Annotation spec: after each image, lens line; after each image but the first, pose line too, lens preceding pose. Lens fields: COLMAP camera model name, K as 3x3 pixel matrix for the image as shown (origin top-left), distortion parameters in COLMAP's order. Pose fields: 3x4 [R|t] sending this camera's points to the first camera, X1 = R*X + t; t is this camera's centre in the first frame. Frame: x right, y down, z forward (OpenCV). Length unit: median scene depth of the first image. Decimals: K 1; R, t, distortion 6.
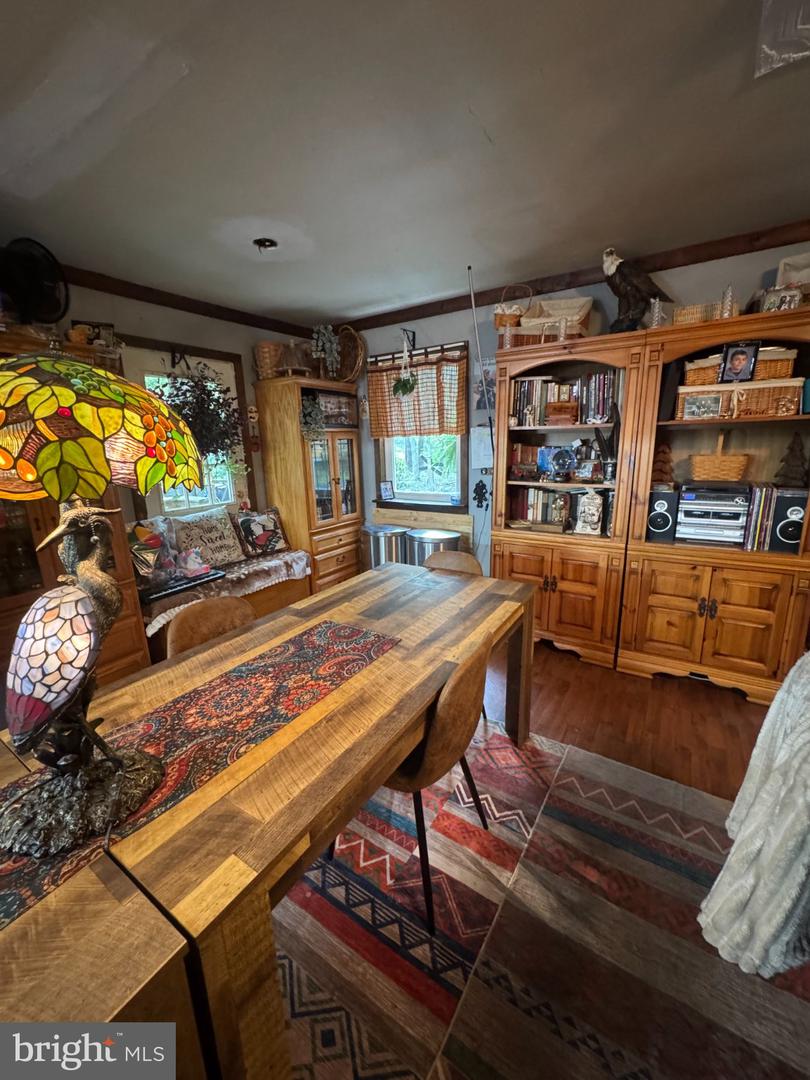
lens RADIAL K [[428.9, 0, 406.8], [0, 428.9, 539.7], [0, 0, 1]] dist [-0.002273, 0.000174]
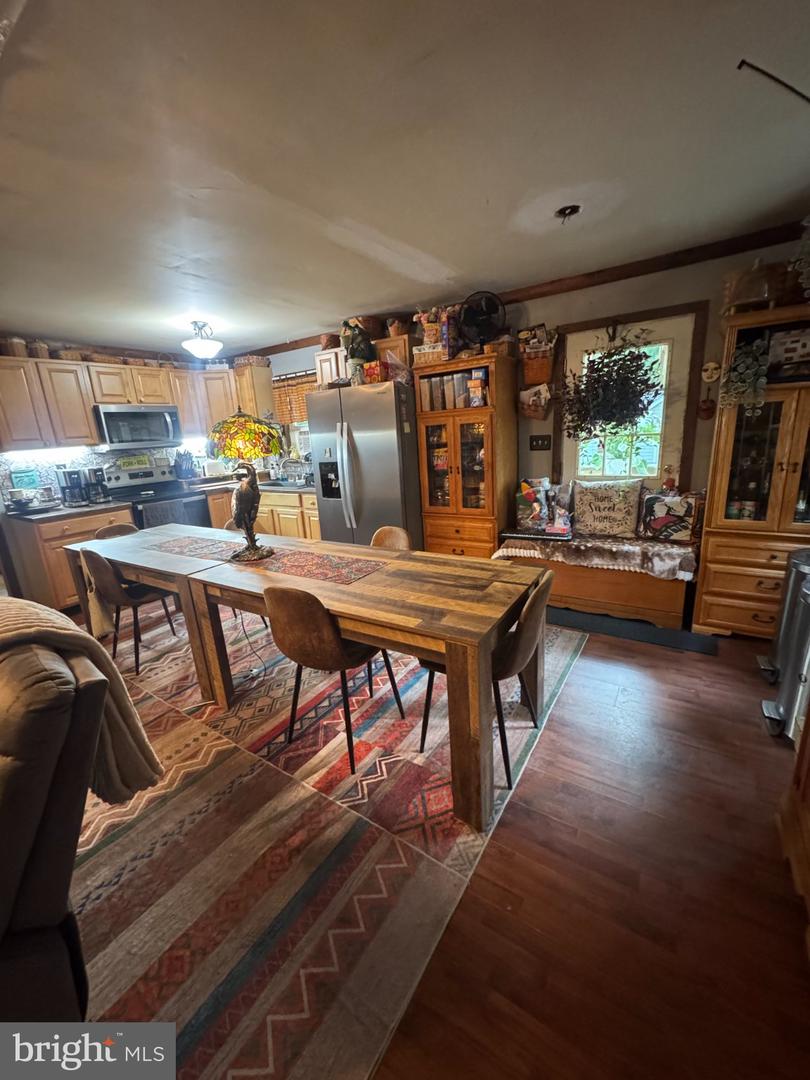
lens RADIAL K [[428.9, 0, 402.6], [0, 428.9, 538.9], [0, 0, 1]] dist [-0.002273, 0.000174]
pose [[-0.010157, 0.275449, -0.961262, 0.769517], [-0.160034, 0.948473, 0.273475, -0.185786], [0.987059, 0.156612, 0.034448, 0.676923]]
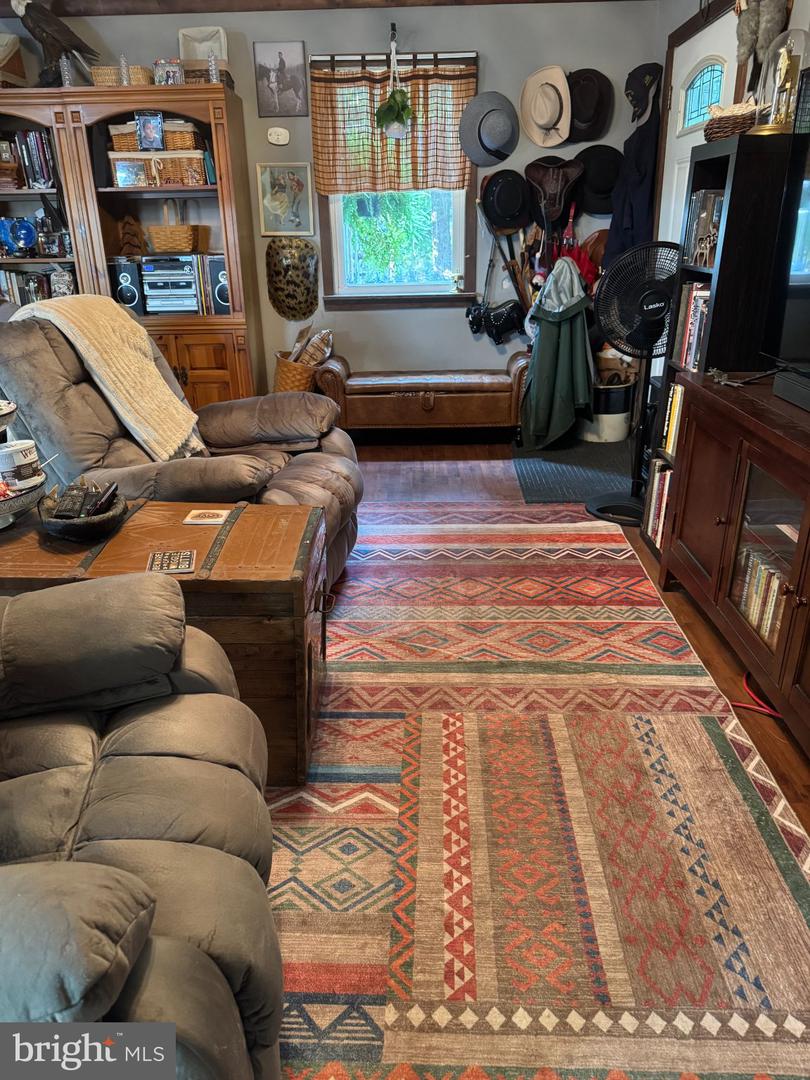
lens RADIAL K [[757.4, 0, 405.2], [0, 757.4, 542.5], [0, 0, 1]] dist [0.001056, -0.006171]
pose [[0.849542, -0.187618, 0.493030, 0.171544], [0.109735, 0.977023, 0.182713, 0.281439], [-0.515982, -0.101120, 0.850610, -0.932426]]
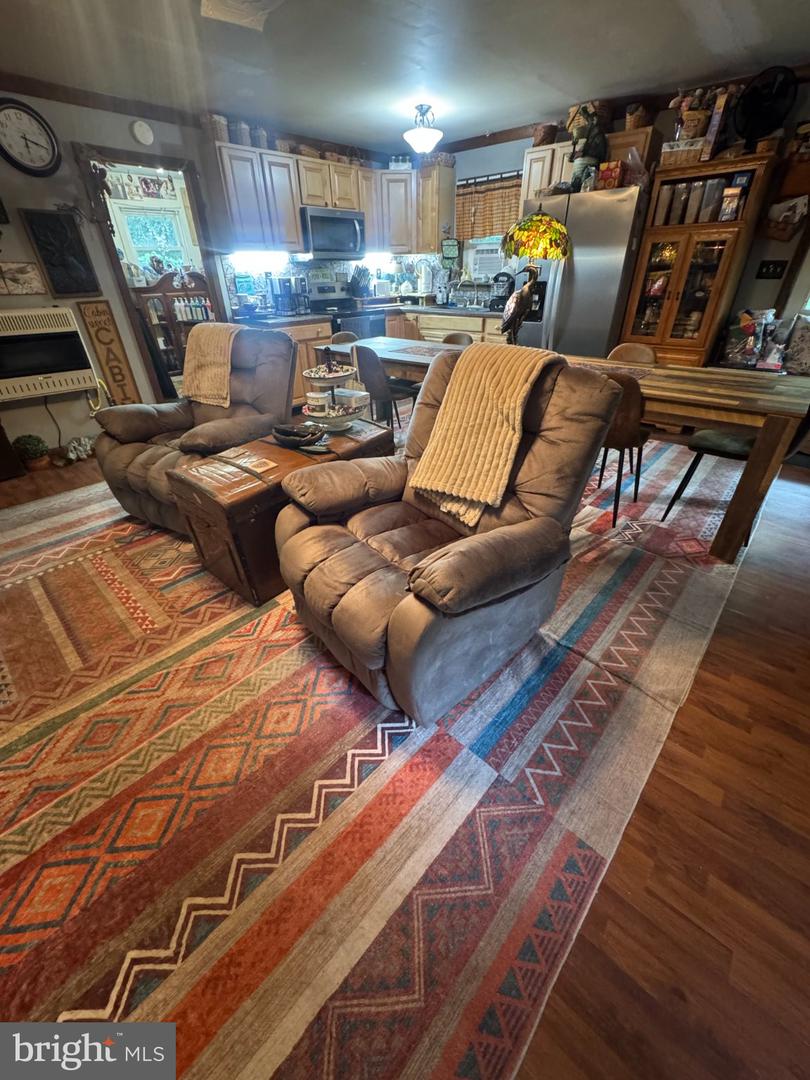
lens RADIAL K [[428.9, 0, 406.8], [0, 428.9, 537.7], [0, 0, 1]] dist [-0.002273, 0.000174]
pose [[-0.158606, 0.550298, -0.819766, 1.102399], [-0.196446, 0.796087, 0.572411, -0.032707], [0.967602, 0.251828, -0.018161, 0.206066]]
